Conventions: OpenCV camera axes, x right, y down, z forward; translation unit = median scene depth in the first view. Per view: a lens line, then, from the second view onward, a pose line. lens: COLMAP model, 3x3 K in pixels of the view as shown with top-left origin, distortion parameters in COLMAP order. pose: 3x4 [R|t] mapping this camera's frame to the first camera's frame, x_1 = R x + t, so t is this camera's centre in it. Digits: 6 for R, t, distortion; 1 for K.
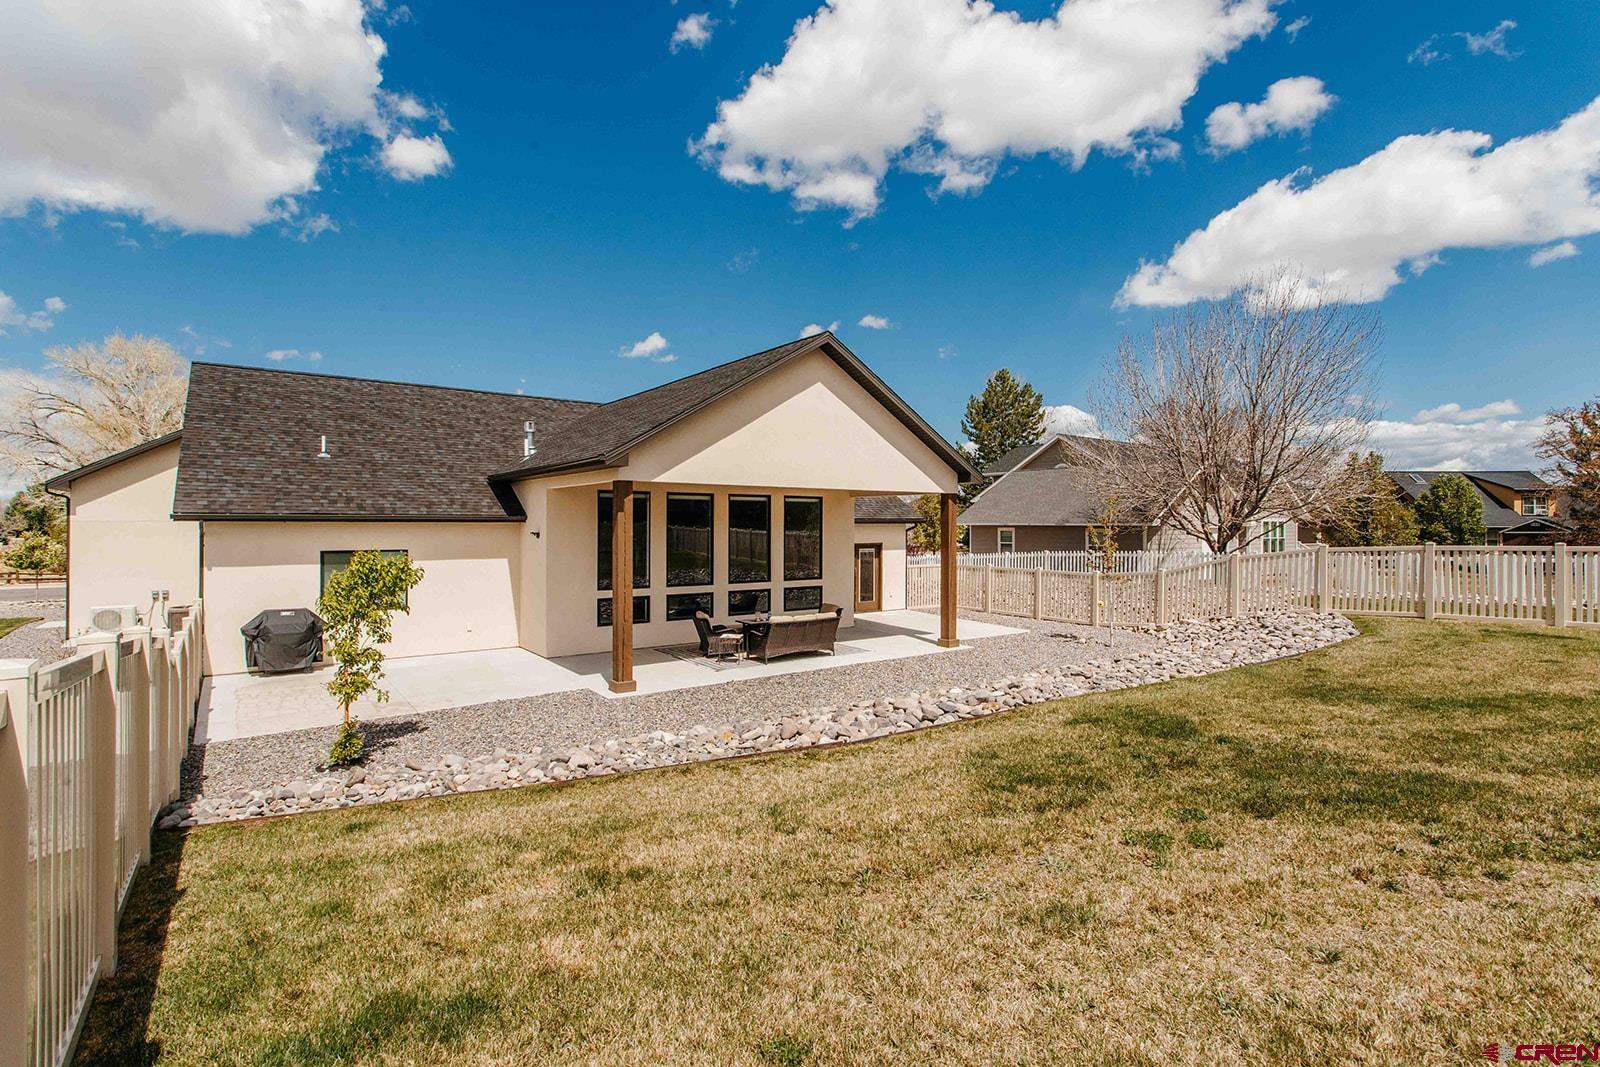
lens RADIAL K [[764.6, 0, 802.0], [0, 764.6, 524.7], [0, 0, 1]] dist [-0.000290, 0.000599]
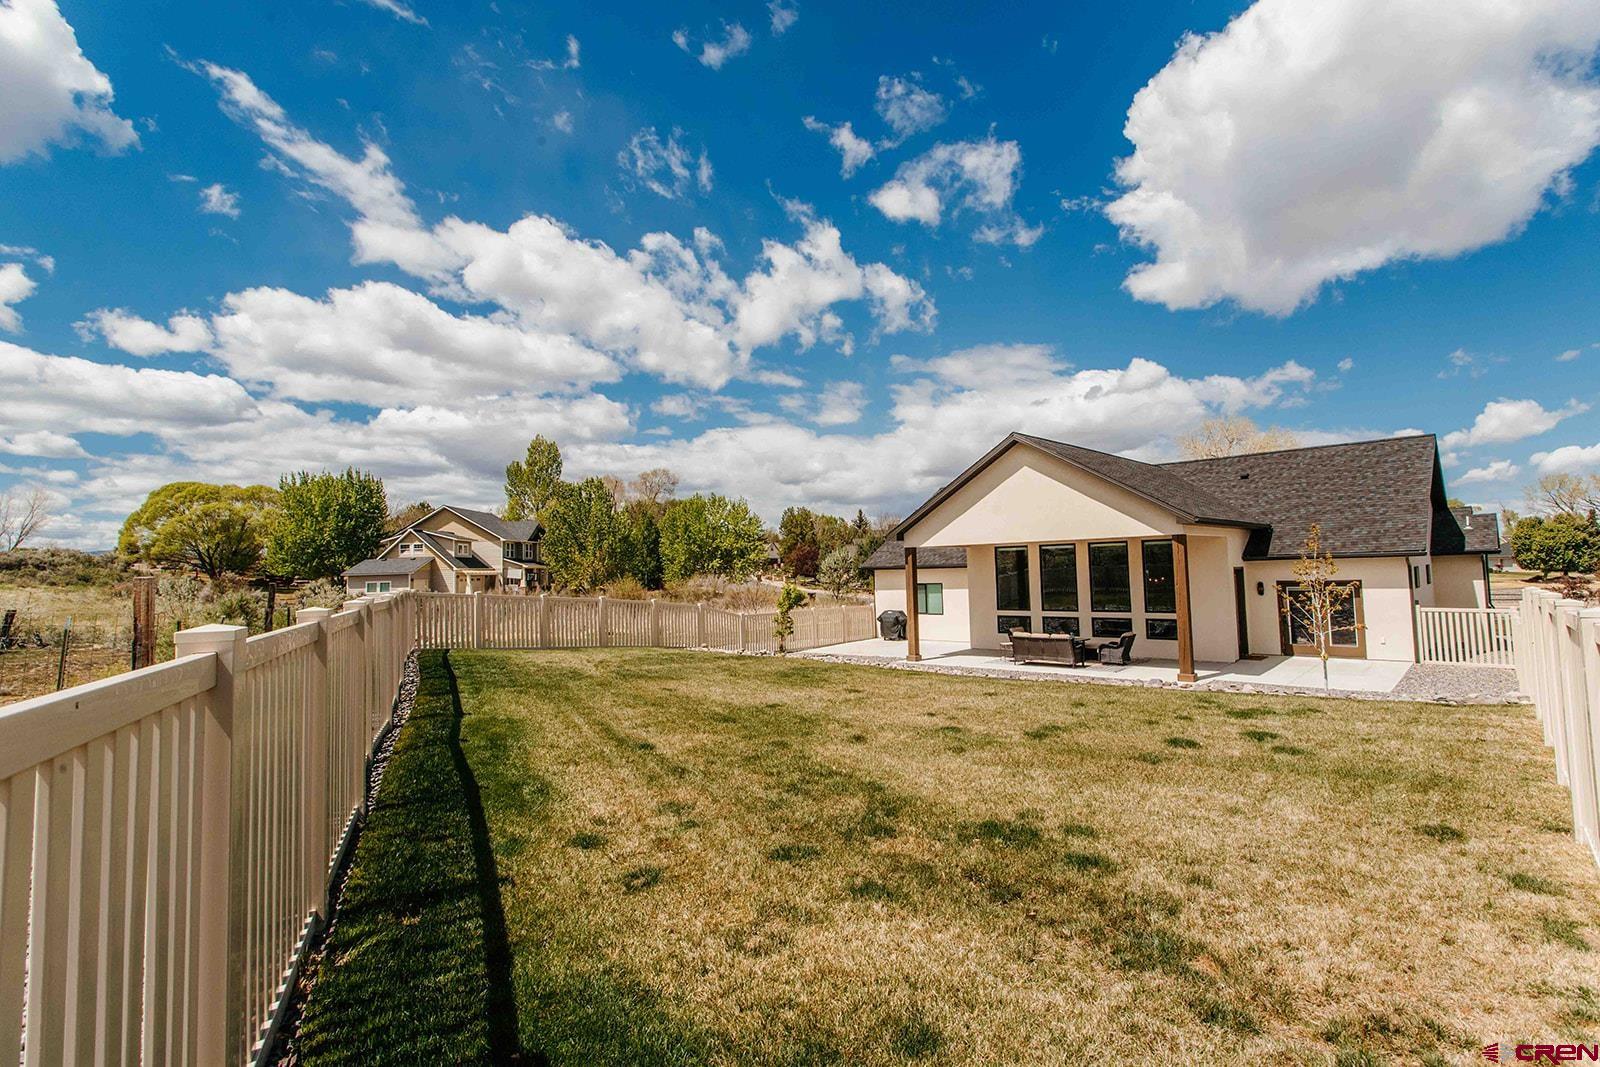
lens RADIAL K [[764.6, 0, 802.0], [0, 764.6, 524.7], [0, 0, 1]] dist [-0.000290, 0.000599]
pose [[0.174537, -0.065907, -0.982442, 1.151493], [0.025568, 0.997724, -0.062390, -0.001694], [0.984319, -0.014230, 0.175825, 0.304745]]
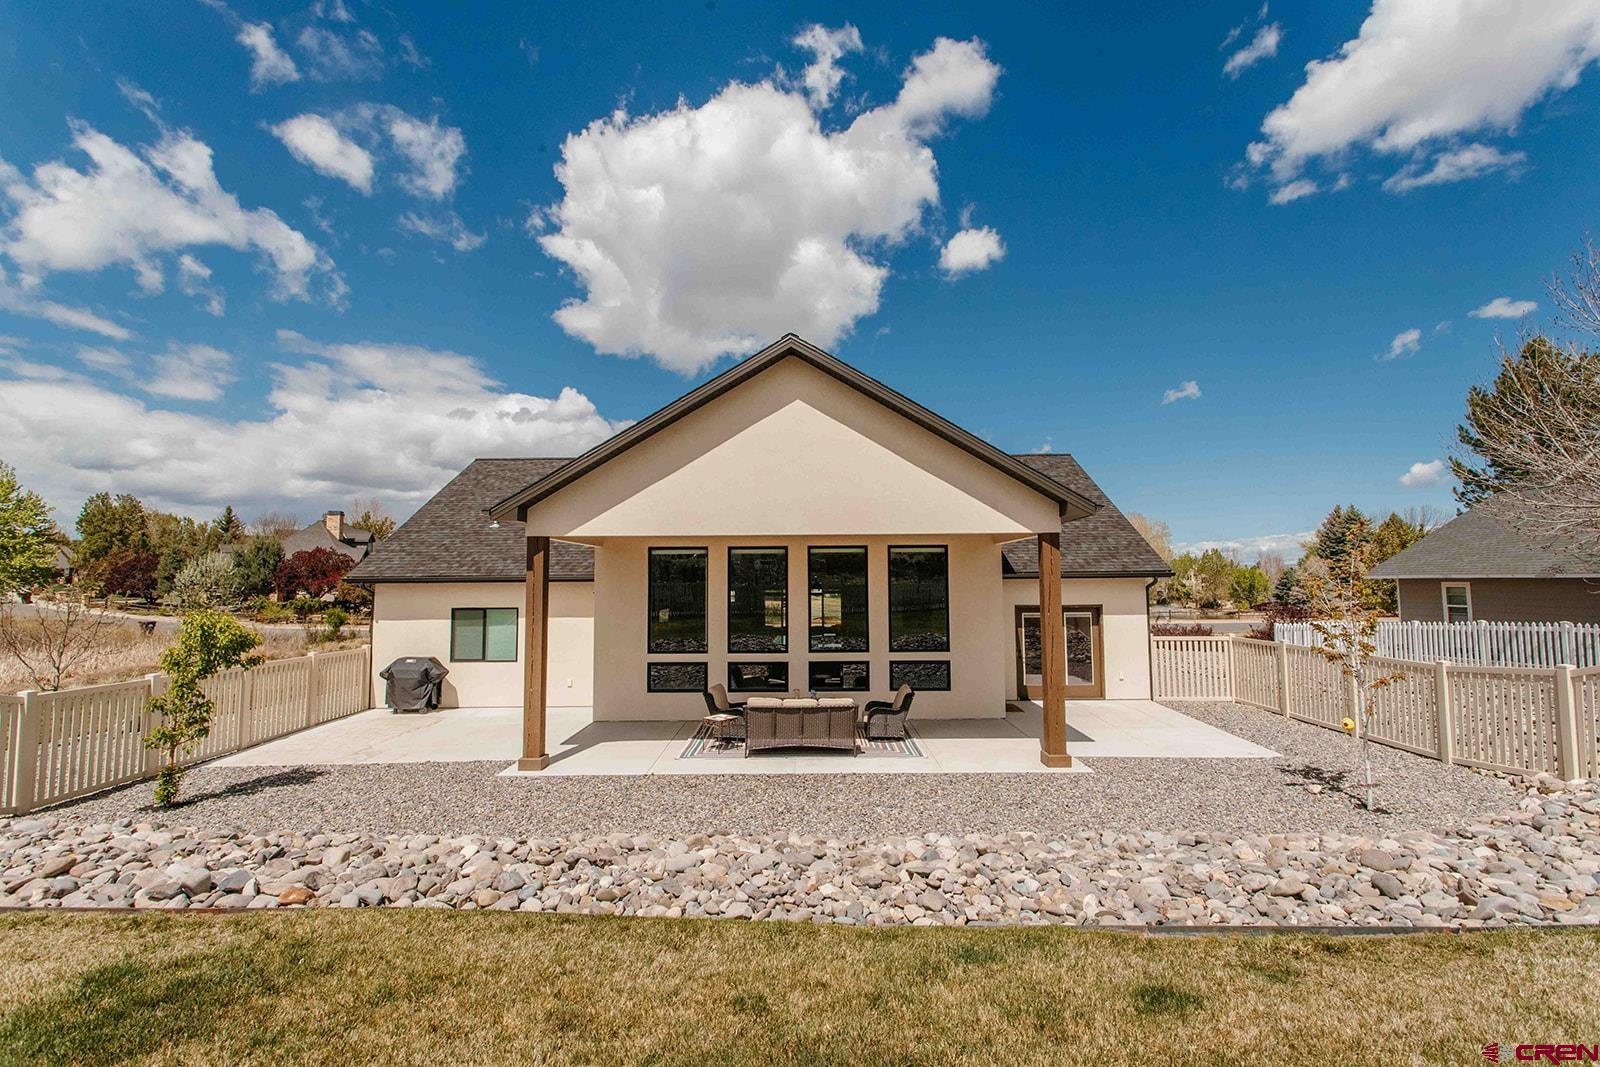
lens RADIAL K [[746.6, 0, 800.5], [0, 746.6, 528.6], [0, 0, 1]] dist [0.001604, 0.000045]
pose [[0.799868, -0.051719, -0.597943, 0.412350], [0.008553, 0.997161, -0.074808, 0.003006], [0.600115, 0.054722, 0.798040, 0.346763]]
